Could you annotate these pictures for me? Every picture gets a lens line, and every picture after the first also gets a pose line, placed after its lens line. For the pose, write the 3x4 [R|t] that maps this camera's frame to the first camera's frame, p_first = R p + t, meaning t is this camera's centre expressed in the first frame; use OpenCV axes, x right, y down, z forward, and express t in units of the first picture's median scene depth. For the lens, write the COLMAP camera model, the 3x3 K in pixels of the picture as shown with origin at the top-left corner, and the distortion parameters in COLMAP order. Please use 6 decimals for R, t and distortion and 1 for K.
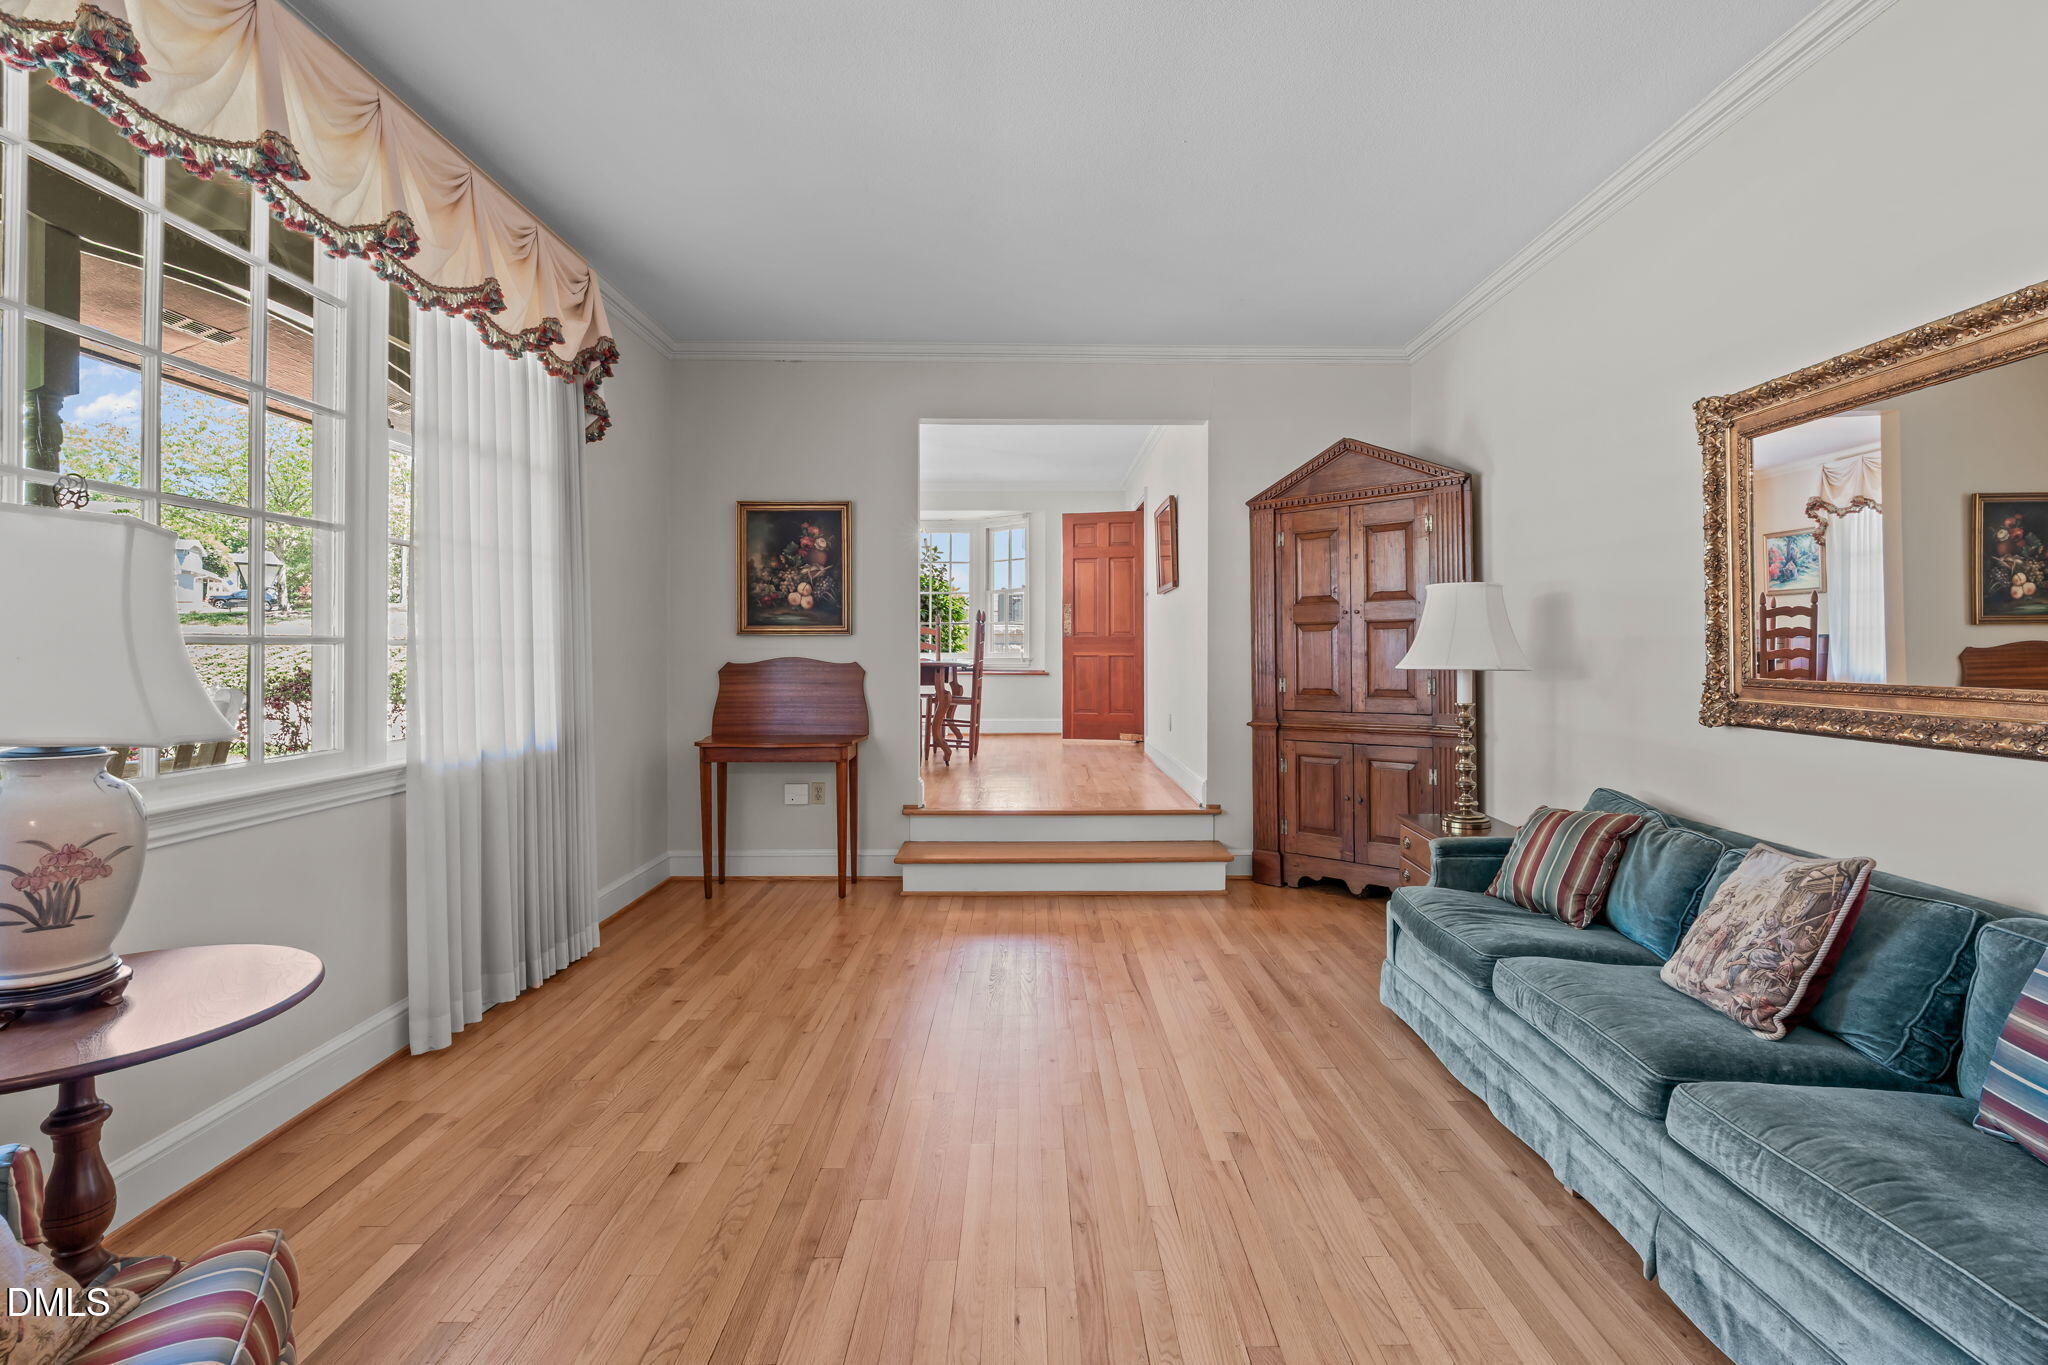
lens RADIAL K [[953.0, 0, 1053.5], [0, 953.0, 632.0], [0, 0, 1]] dist [-0.020622, 0.006873]
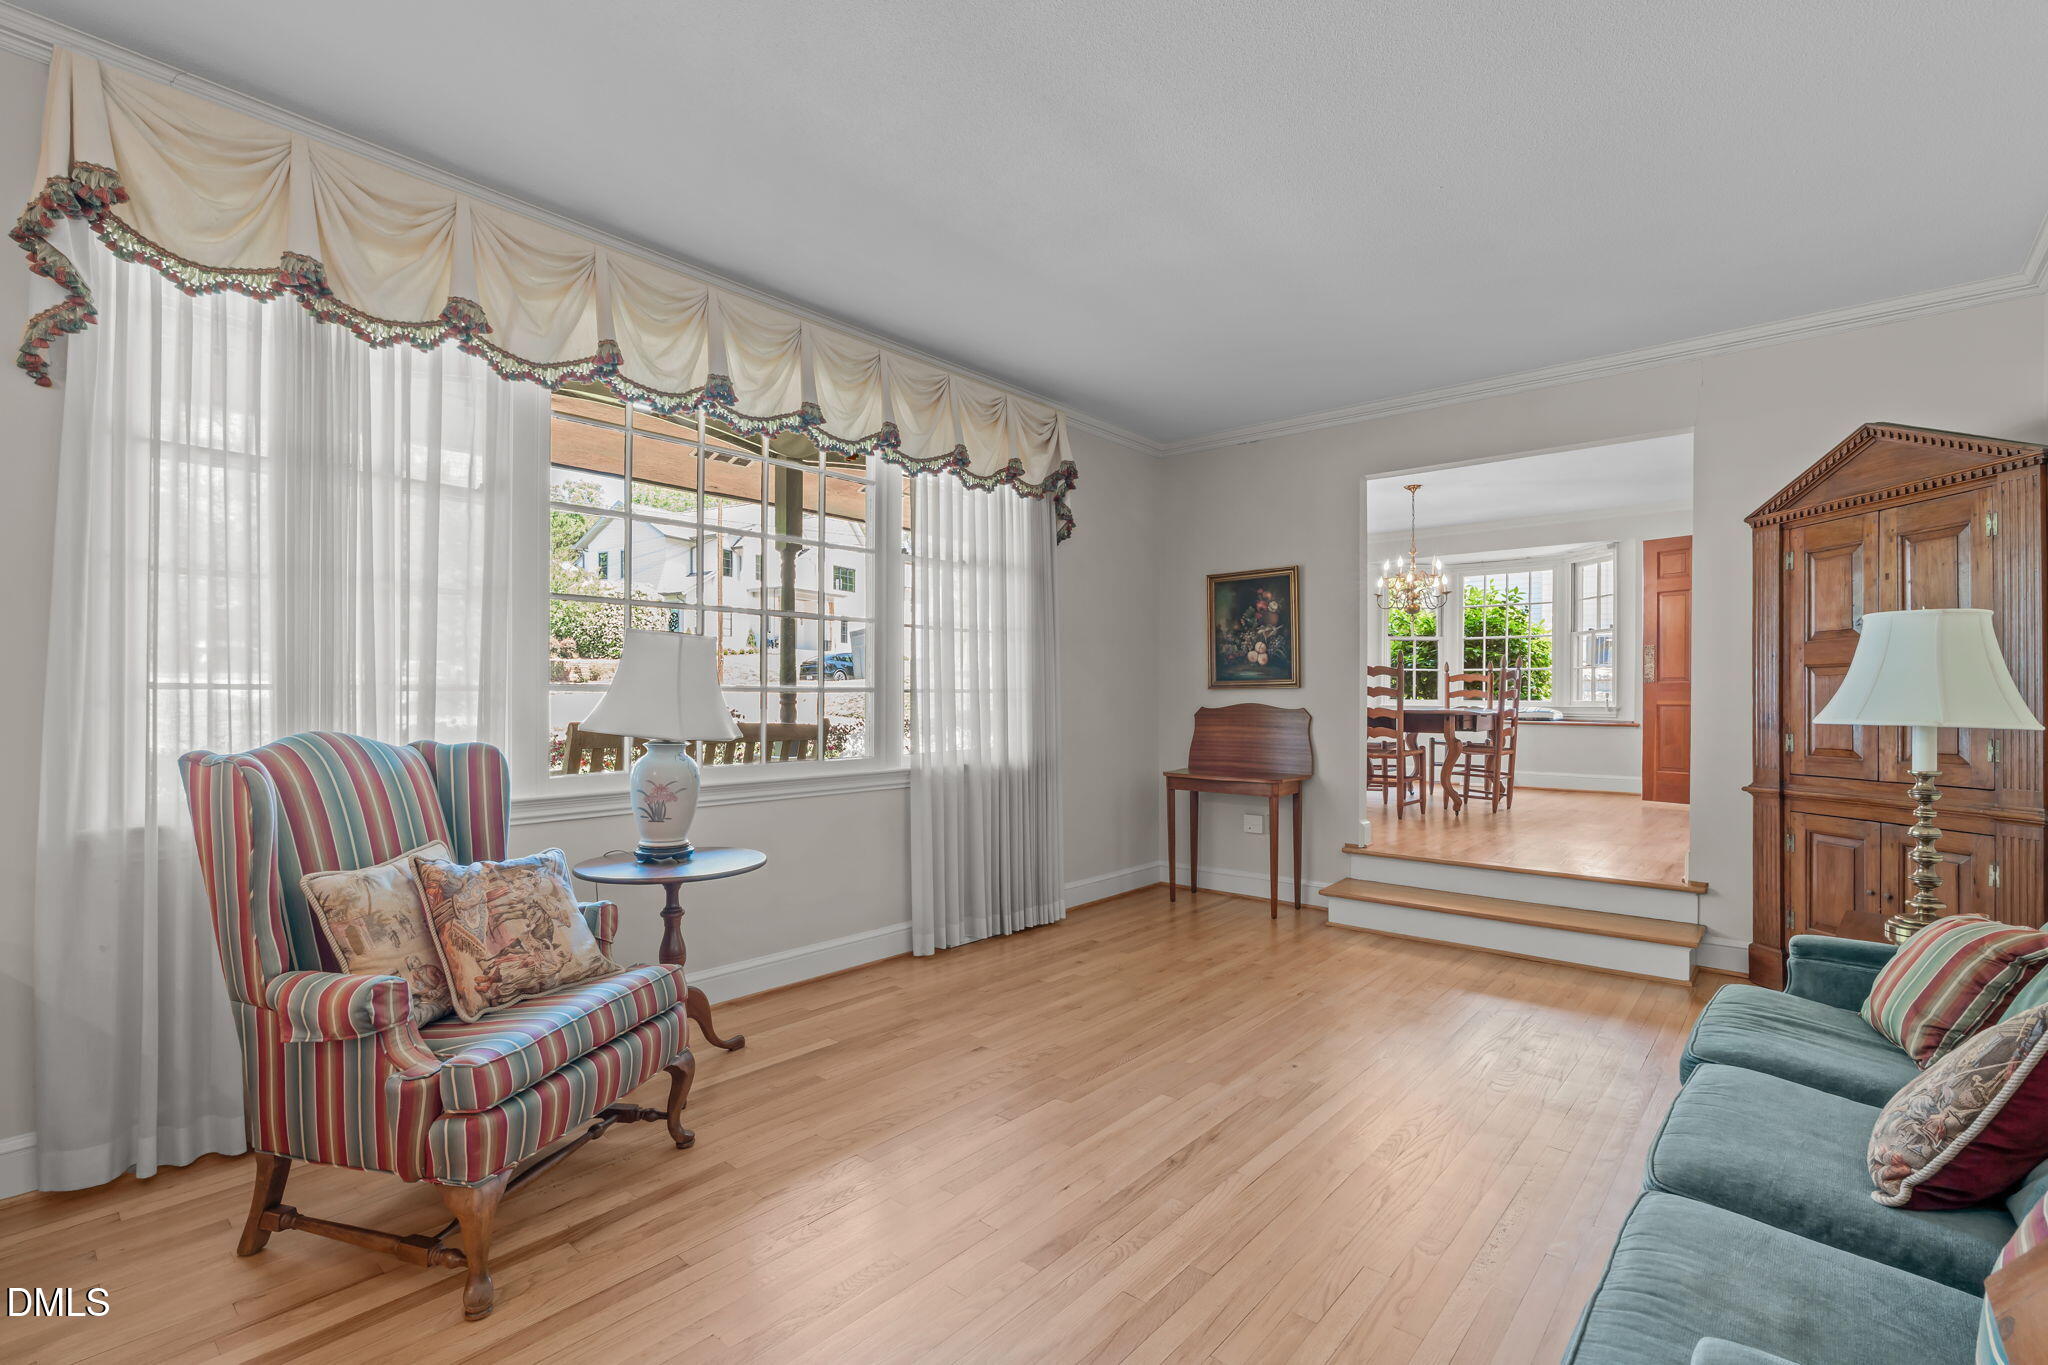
lens RADIAL K [[940.2, 0, 1024.0], [0, 940.2, 682.5], [0, 0, 1]] dist [-0.018389, 0.000460]
pose [[0.740053, -0.006345, -0.672518, 0.383771], [0.008868, 0.999961, 0.000324, -0.001482], [0.672490, -0.006204, 0.740081, -0.017535]]
